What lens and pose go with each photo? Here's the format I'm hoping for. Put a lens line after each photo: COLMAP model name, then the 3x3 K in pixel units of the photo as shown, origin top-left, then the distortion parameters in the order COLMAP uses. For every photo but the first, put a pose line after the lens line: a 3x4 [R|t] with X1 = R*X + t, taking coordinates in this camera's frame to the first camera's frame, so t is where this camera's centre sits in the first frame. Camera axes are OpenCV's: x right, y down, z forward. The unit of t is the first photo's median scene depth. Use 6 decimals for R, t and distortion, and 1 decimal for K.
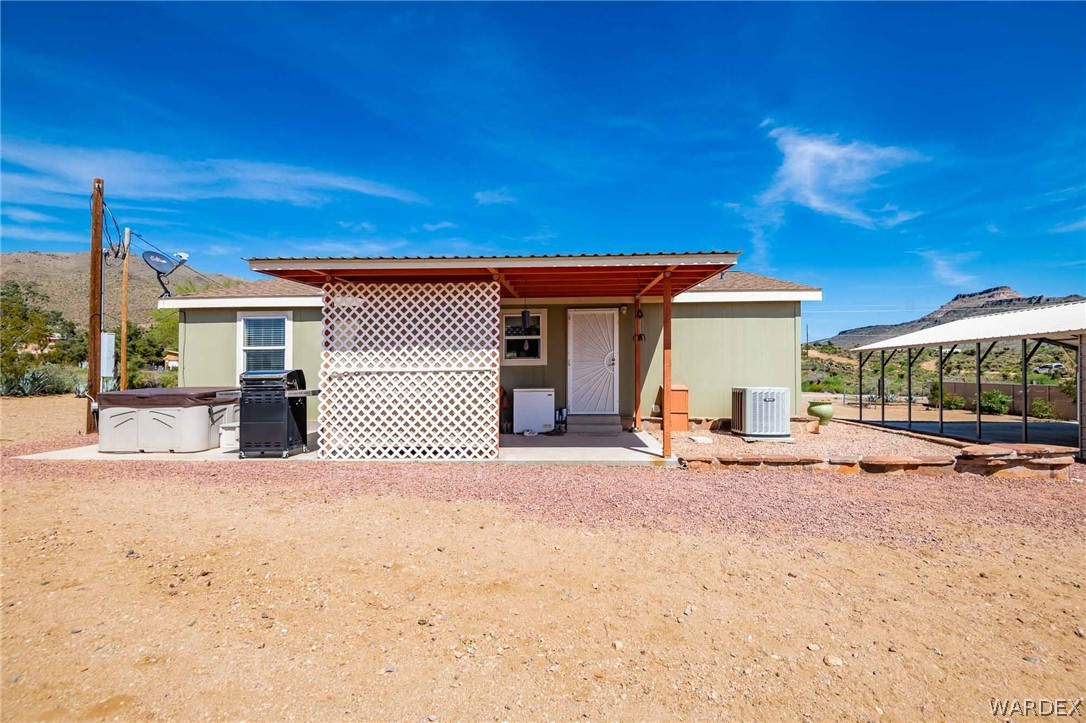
lens RADIAL K [[491.3, 0, 543.0], [0, 491.3, 361.5], [0, 0, 1]] dist [0.027024, -0.017007]
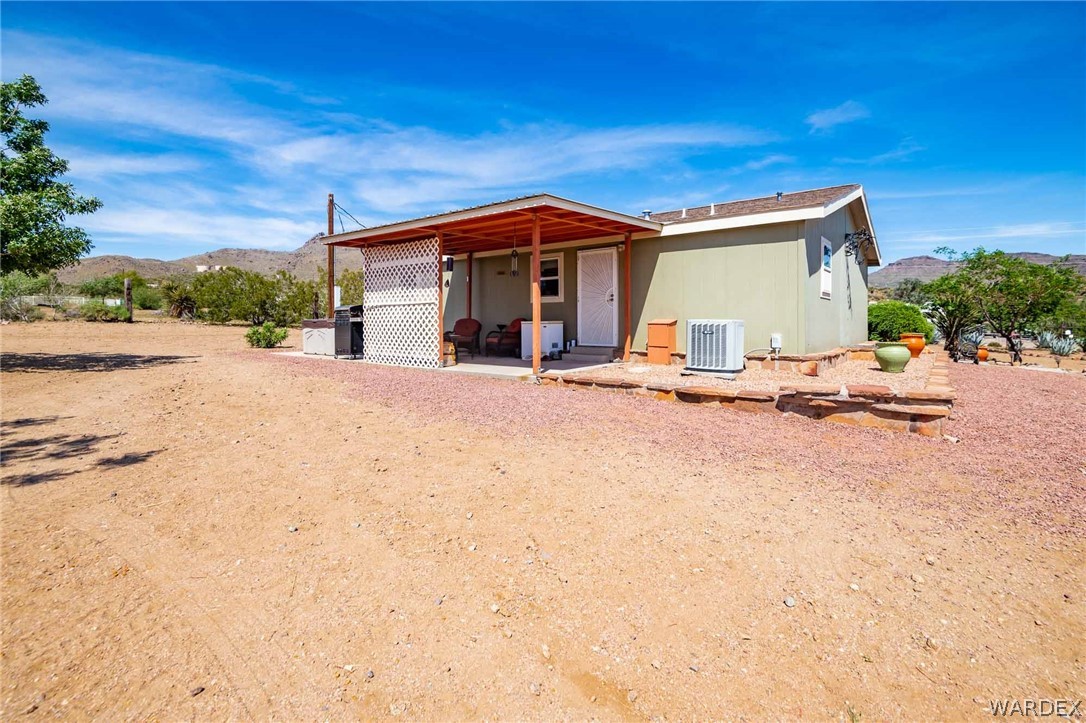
lens RADIAL K [[492.9, 0, 544.0], [0, 492.9, 323.5], [0, 0, 1]] dist [0.032273, -0.024241]
pose [[0.819298, 0.008862, -0.573299, 0.891574], [0.006924, 0.999655, 0.025348, 0.040763], [0.573326, -0.024737, 0.818954, 0.049413]]
